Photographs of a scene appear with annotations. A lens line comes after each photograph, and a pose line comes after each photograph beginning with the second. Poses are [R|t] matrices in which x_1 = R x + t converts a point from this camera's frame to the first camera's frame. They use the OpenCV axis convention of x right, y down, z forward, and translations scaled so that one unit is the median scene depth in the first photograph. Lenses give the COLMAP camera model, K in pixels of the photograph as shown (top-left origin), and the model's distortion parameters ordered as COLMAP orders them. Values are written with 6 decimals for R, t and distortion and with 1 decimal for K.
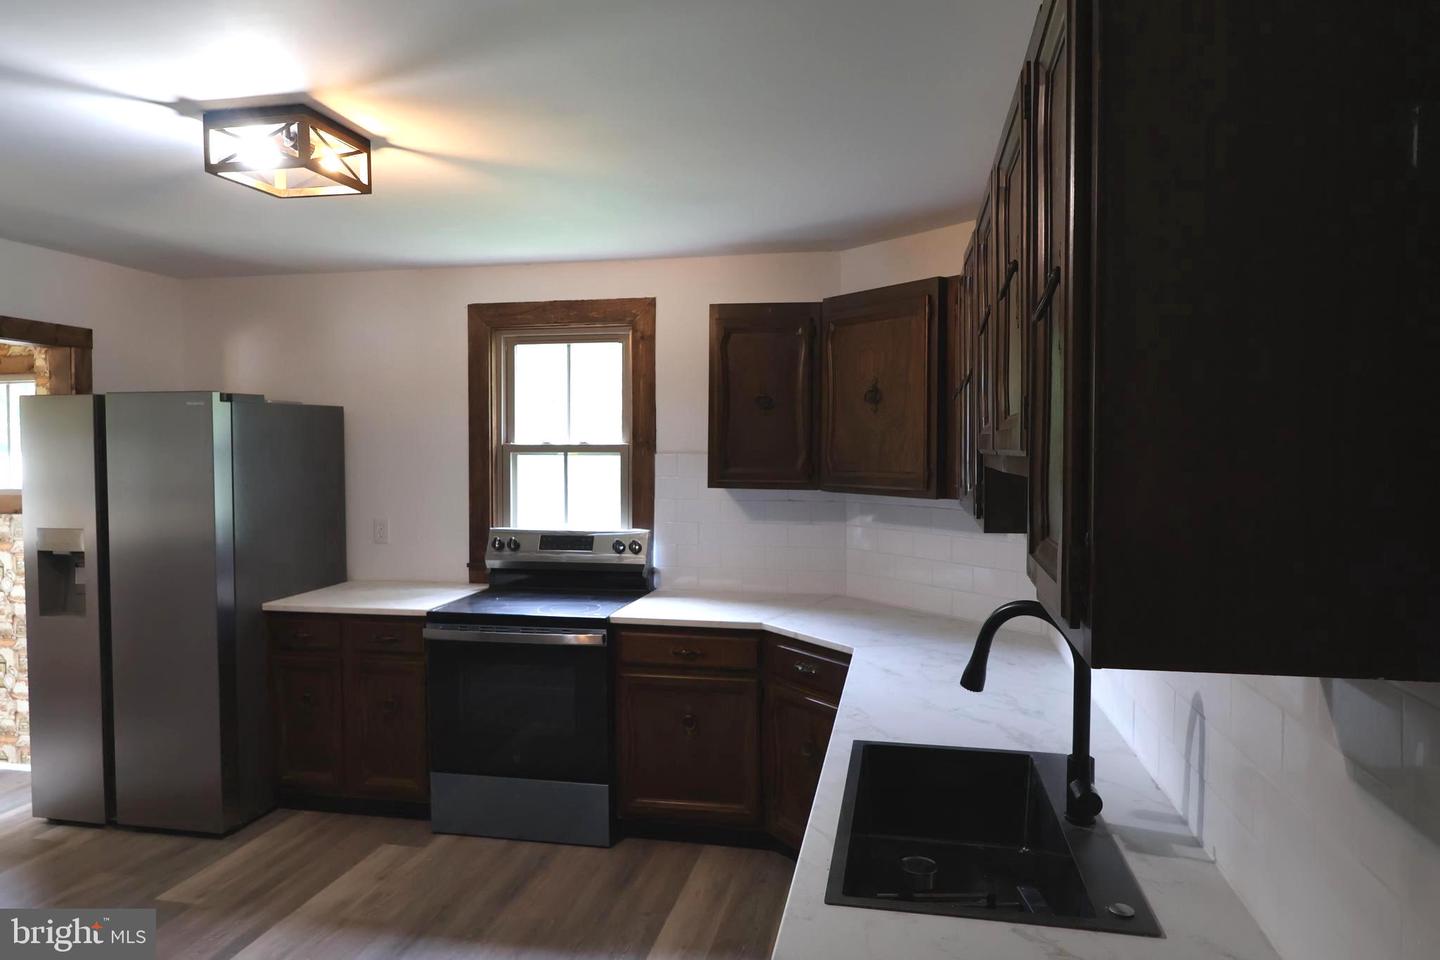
lens RADIAL K [[945.5, 0, 718.3], [0, 945.5, 476.6], [0, 0, 1]] dist [0.013111, -0.006789]
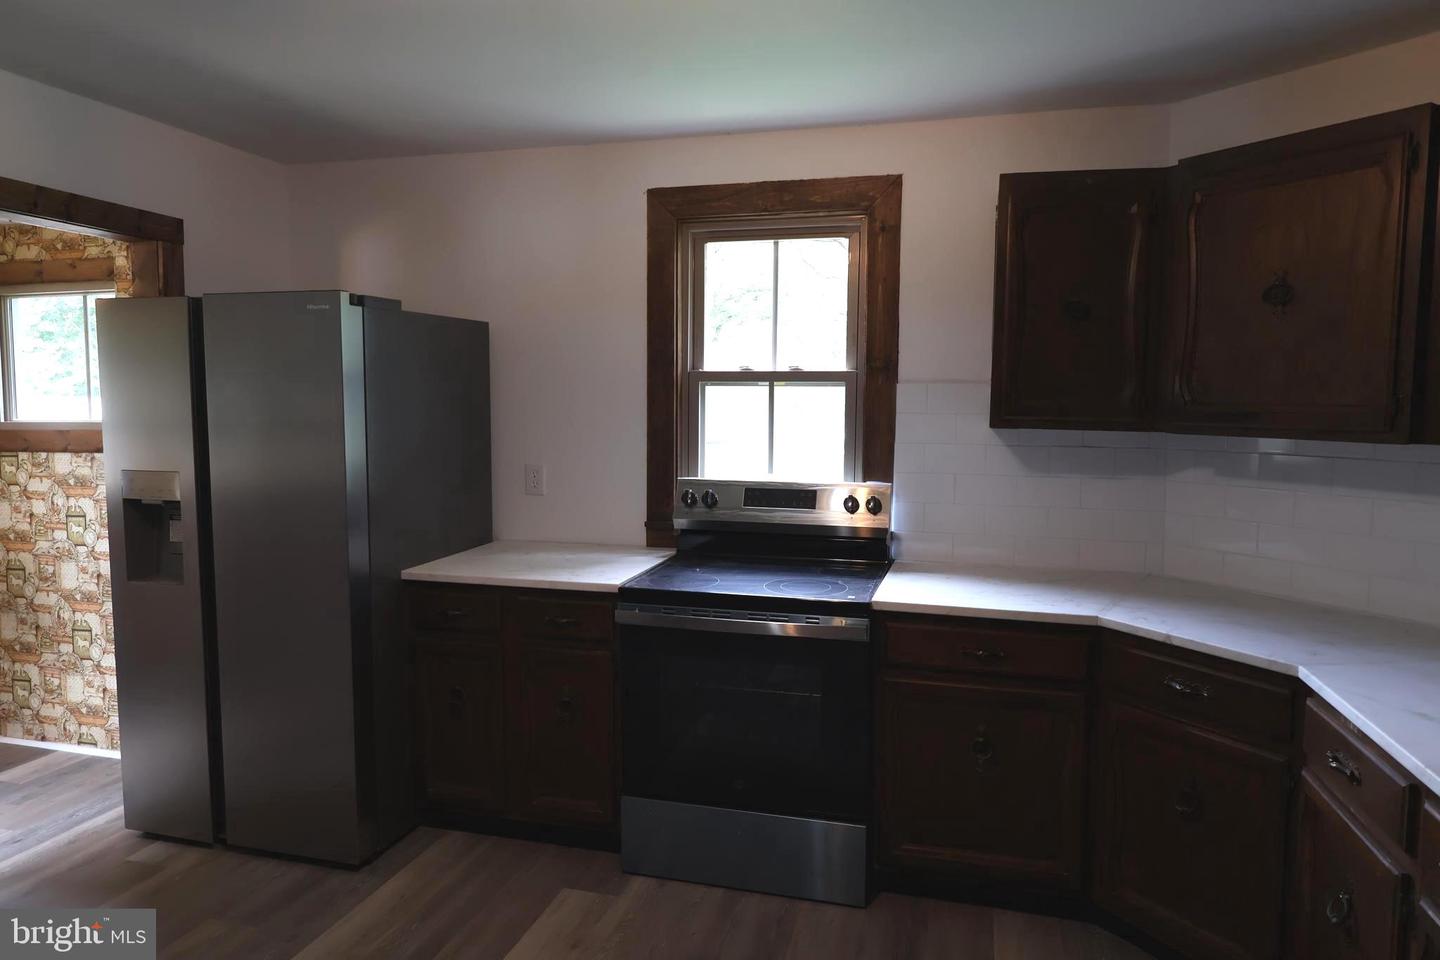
lens RADIAL K [[945.5, 0, 722.5], [0, 945.5, 480.6], [0, 0, 1]] dist [0.013111, -0.006789]
pose [[0.998030, 0.014173, -0.061121, -0.166300], [-0.010791, 0.998411, 0.055310, 0.013975], [0.061808, -0.054541, 0.996597, 0.238512]]
